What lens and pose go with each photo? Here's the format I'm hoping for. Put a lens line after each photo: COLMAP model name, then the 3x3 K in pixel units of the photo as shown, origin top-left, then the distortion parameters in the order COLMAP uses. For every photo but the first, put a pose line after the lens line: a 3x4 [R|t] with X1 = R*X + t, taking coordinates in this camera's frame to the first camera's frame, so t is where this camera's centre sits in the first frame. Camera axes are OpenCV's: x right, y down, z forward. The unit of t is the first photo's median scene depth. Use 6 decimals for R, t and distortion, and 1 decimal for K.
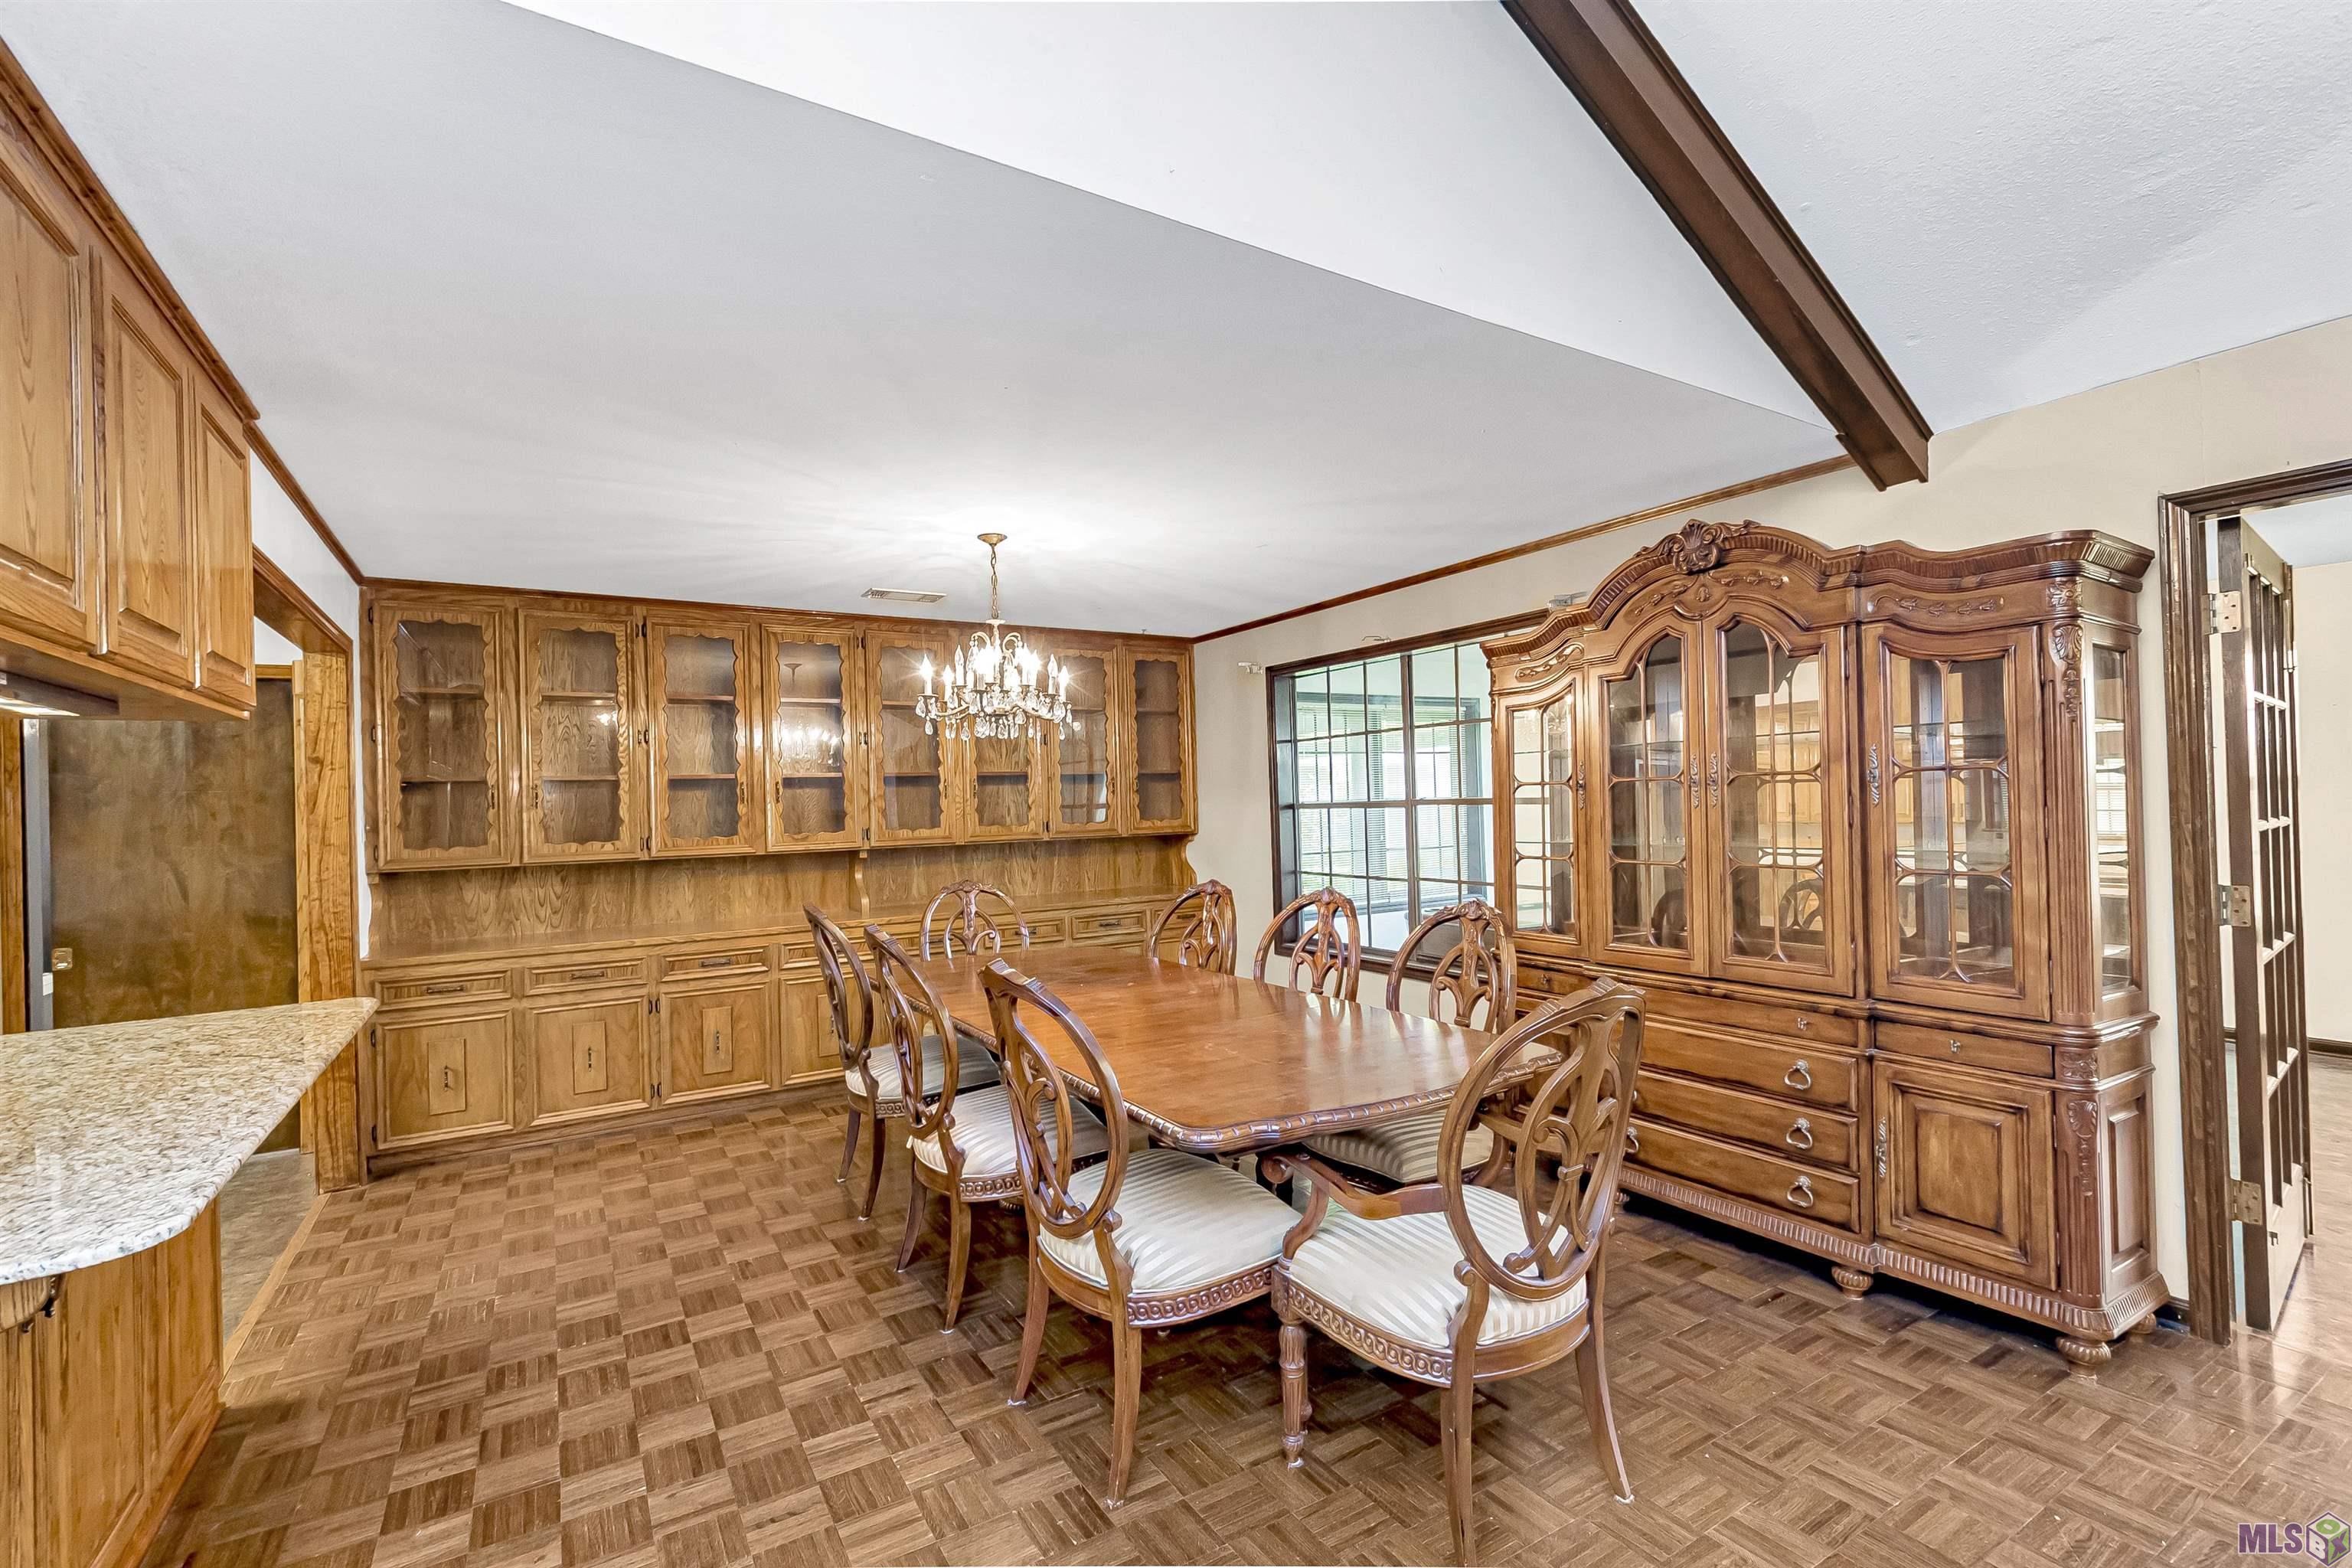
lens RADIAL K [[1074.6, 0, 1184.3], [0, 1074.6, 811.4], [0, 0, 1]] dist [0.001558, -0.000032]
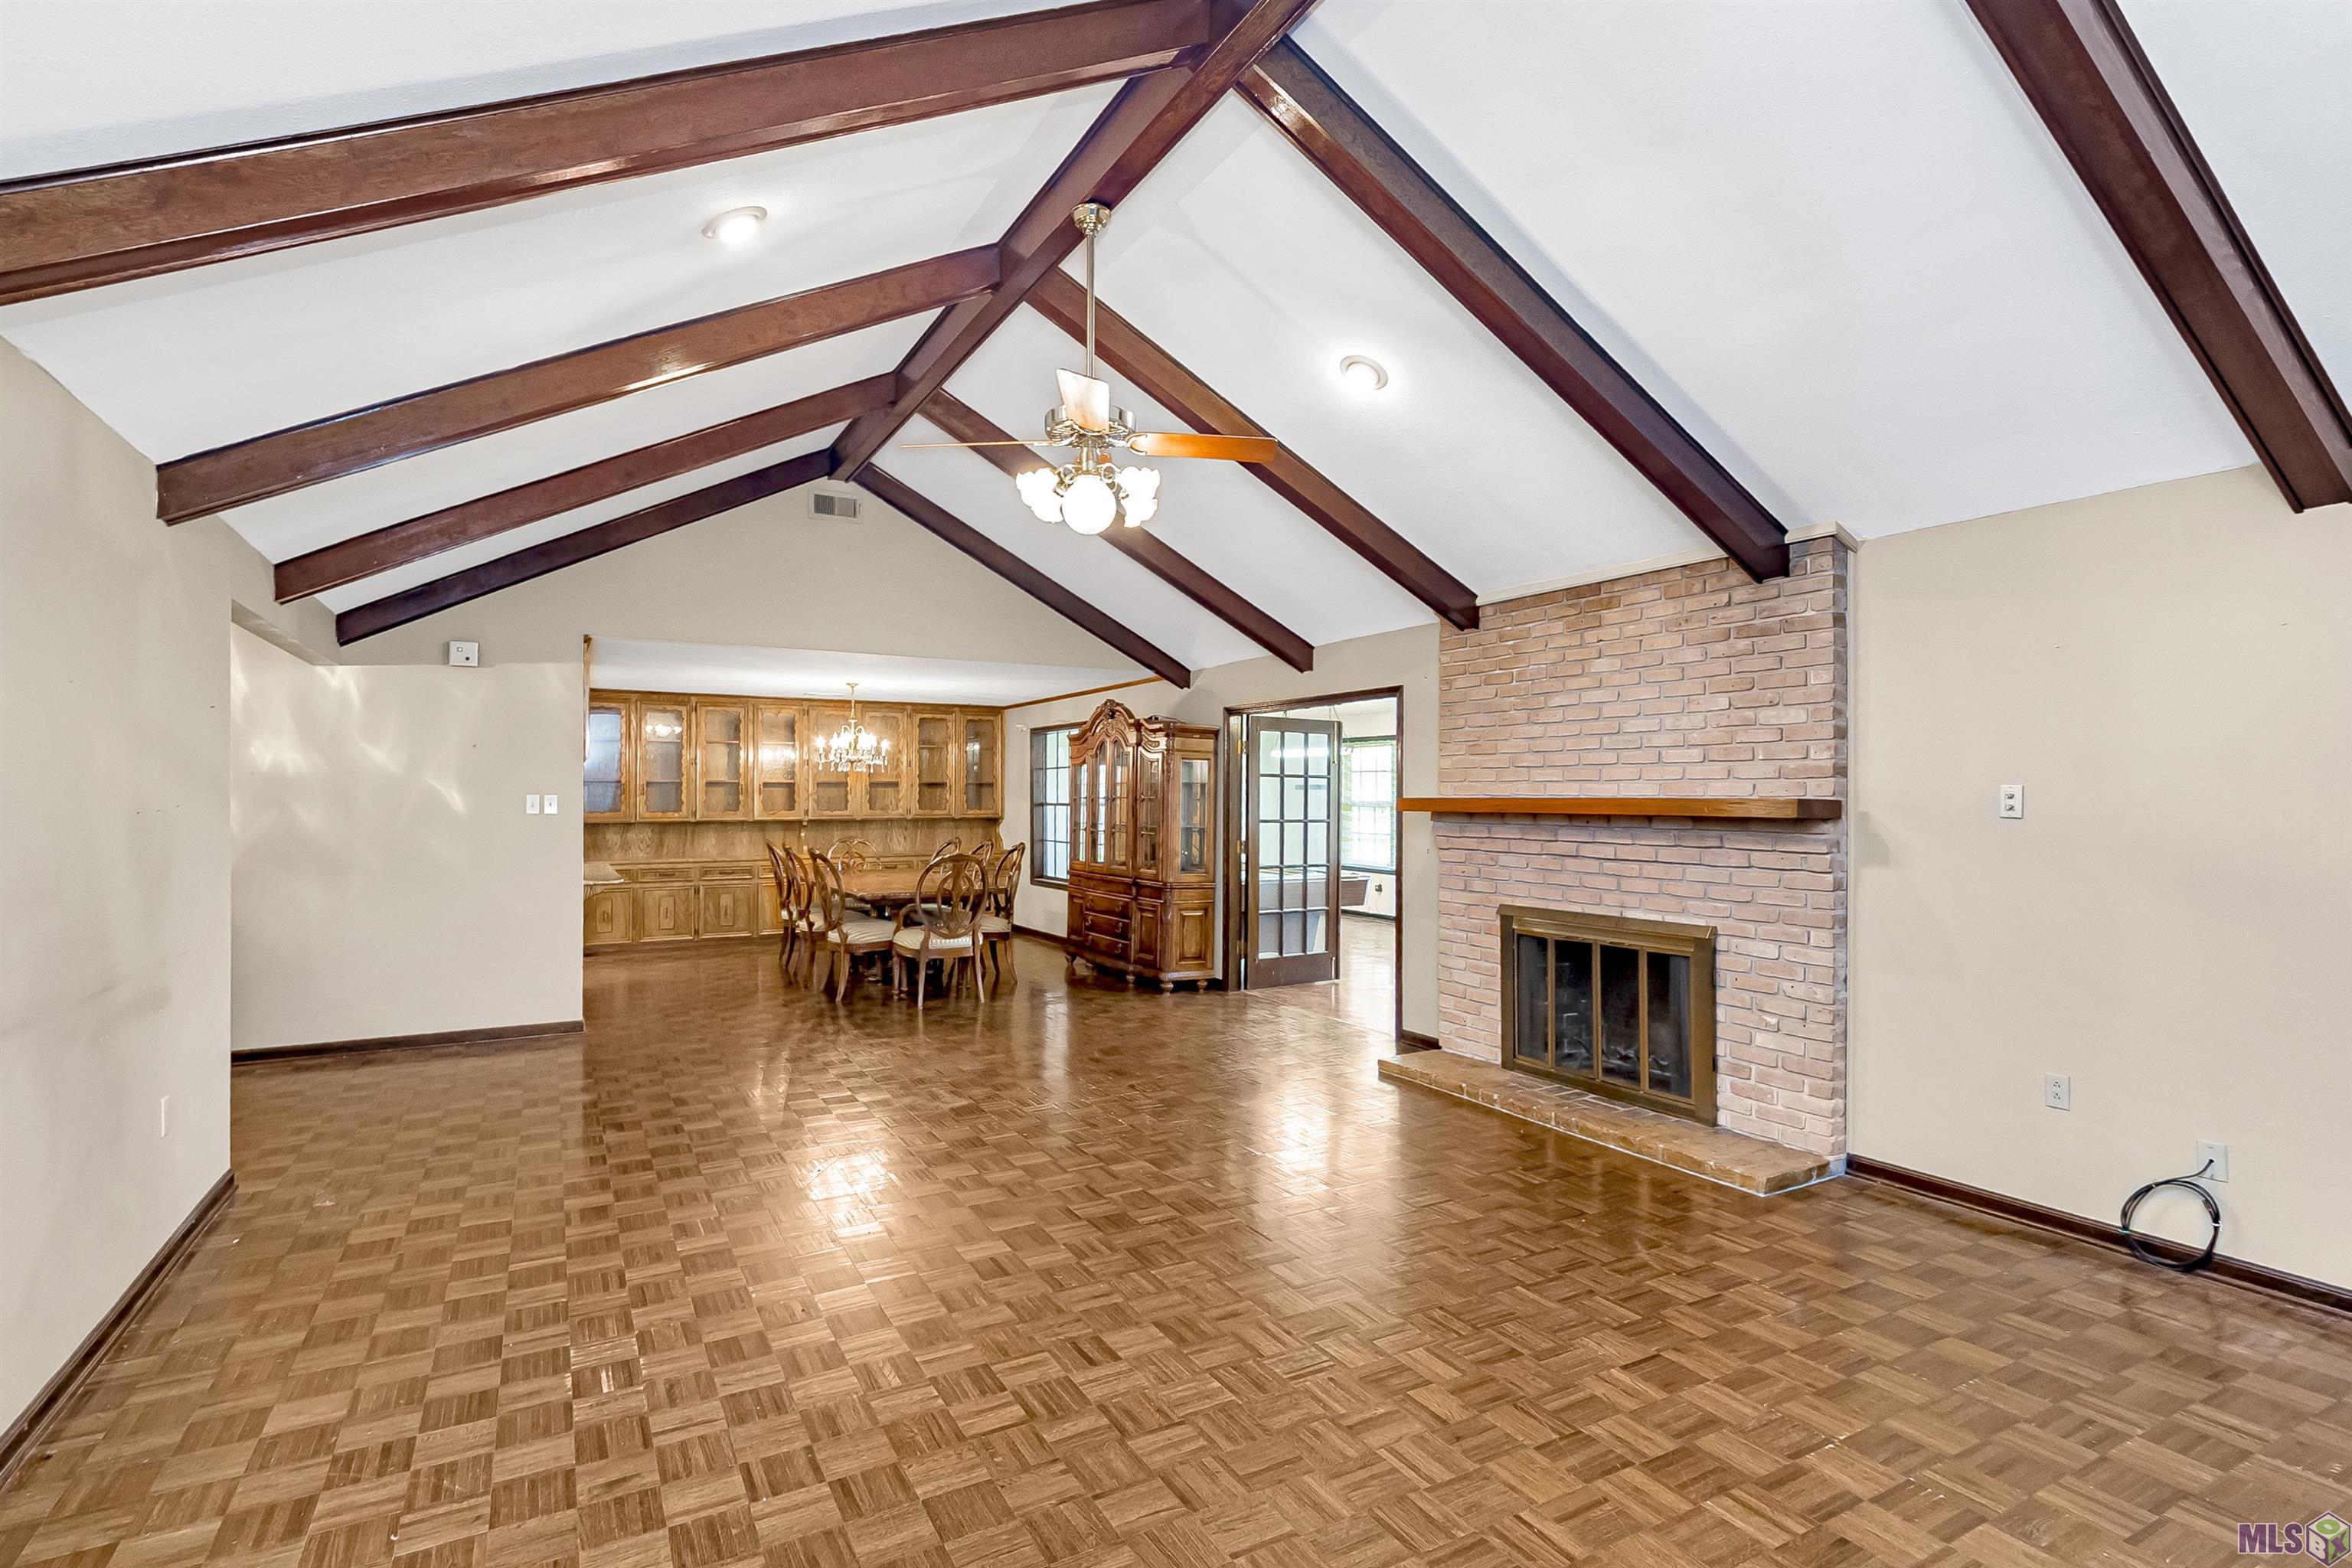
lens RADIAL K [[1074.6, 0, 1184.3], [0, 1074.6, 811.4], [0, 0, 1]] dist [0.001558, -0.000032]
pose [[0.999495, 0.030956, -0.007136, 0.416073], [-0.030905, 0.999496, 0.007192, -0.016225], [0.007355, -0.006968, 0.999949, -0.969857]]
